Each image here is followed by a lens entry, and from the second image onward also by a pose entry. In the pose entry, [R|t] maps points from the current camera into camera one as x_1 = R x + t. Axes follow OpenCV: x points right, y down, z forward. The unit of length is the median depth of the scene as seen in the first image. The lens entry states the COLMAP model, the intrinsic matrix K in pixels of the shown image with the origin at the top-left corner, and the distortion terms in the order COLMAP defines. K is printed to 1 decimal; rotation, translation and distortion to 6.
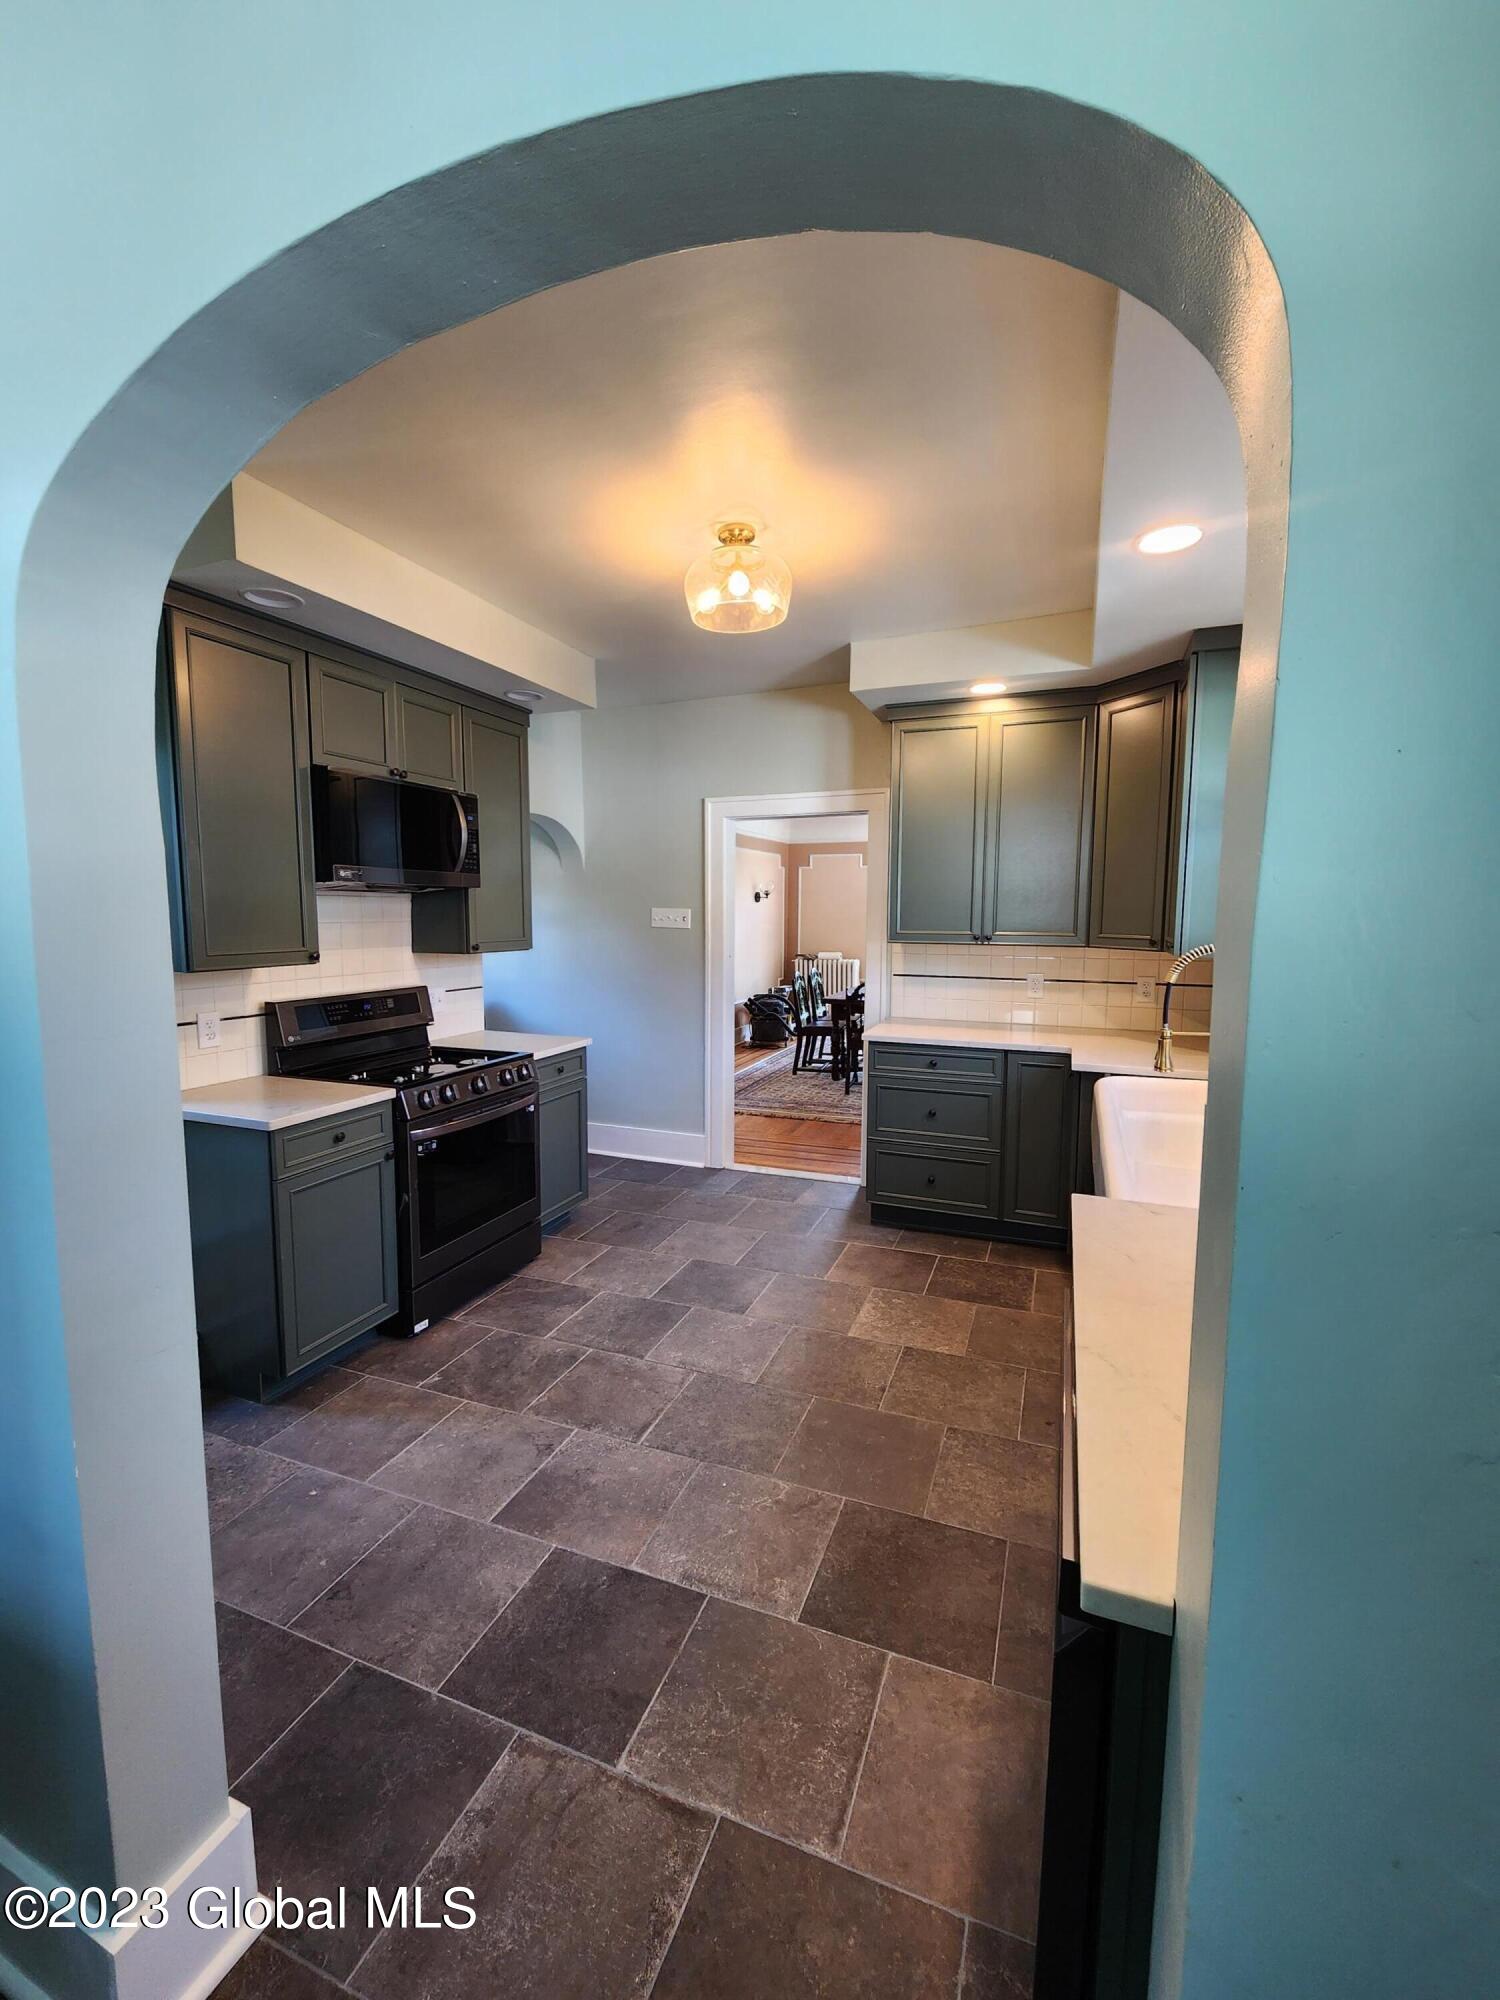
lens RADIAL K [[820.8, 0, 747.9], [0, 820.8, 996.0], [0, 0, 1]] dist [0.001333, -0.004911]
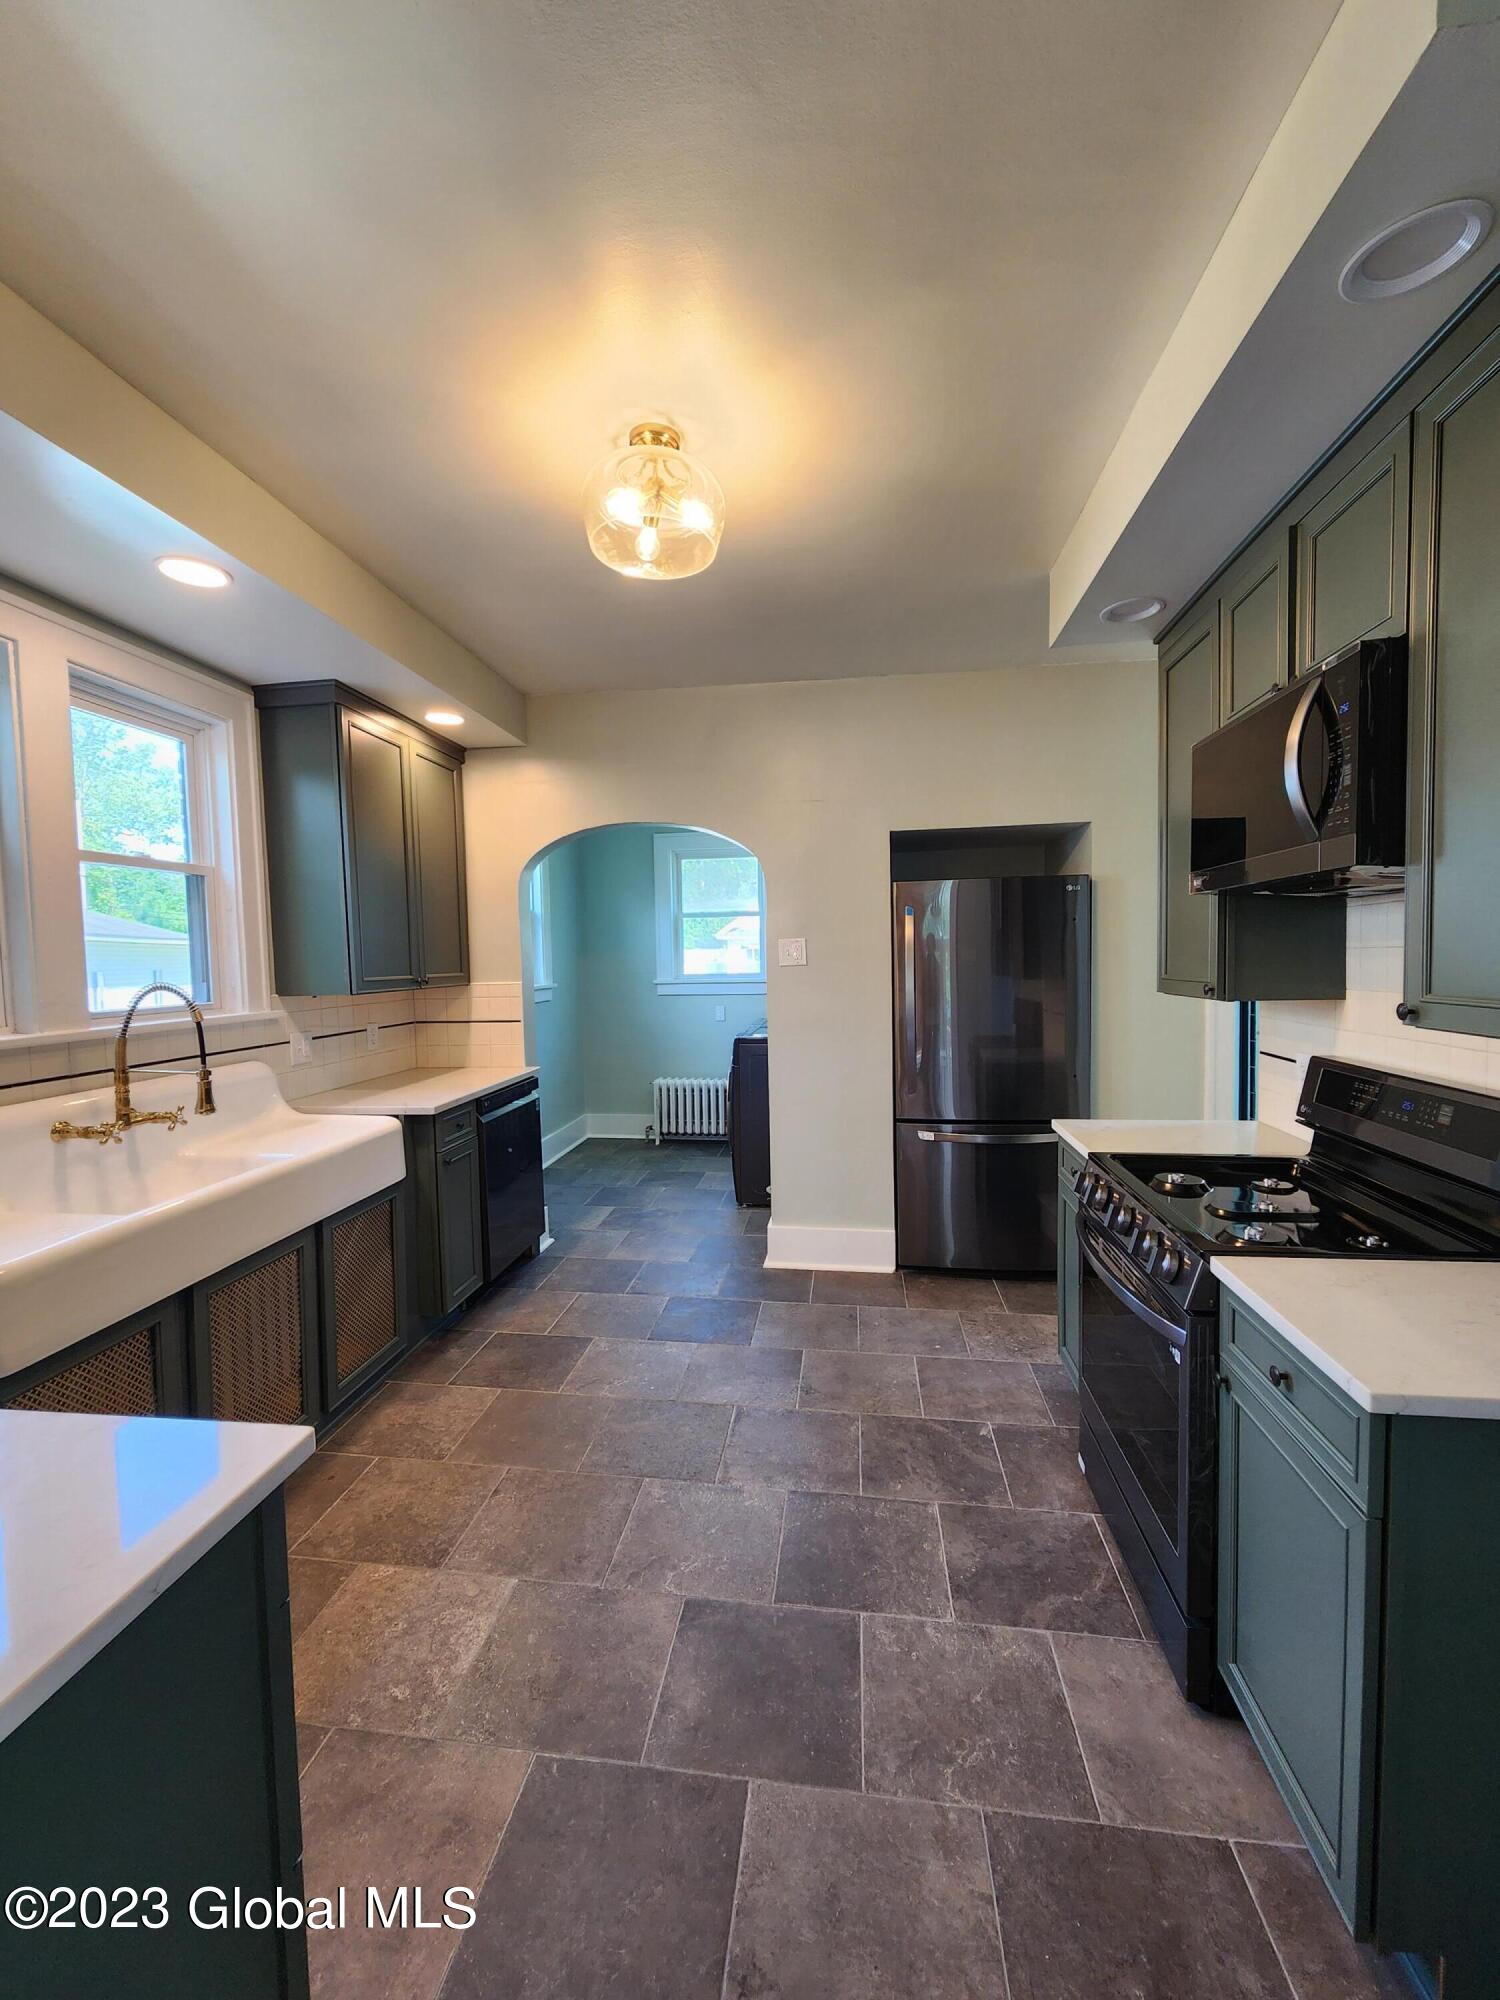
lens RADIAL K [[820.8, 0, 747.9], [0, 820.8, 996.0], [0, 0, 1]] dist [0.001333, -0.004911]
pose [[-0.969728, 0.027522, -0.242632, 0.097049], [-0.009173, 0.988821, 0.148825, -0.165838], [0.244016, 0.146546, -0.958635, 1.741122]]
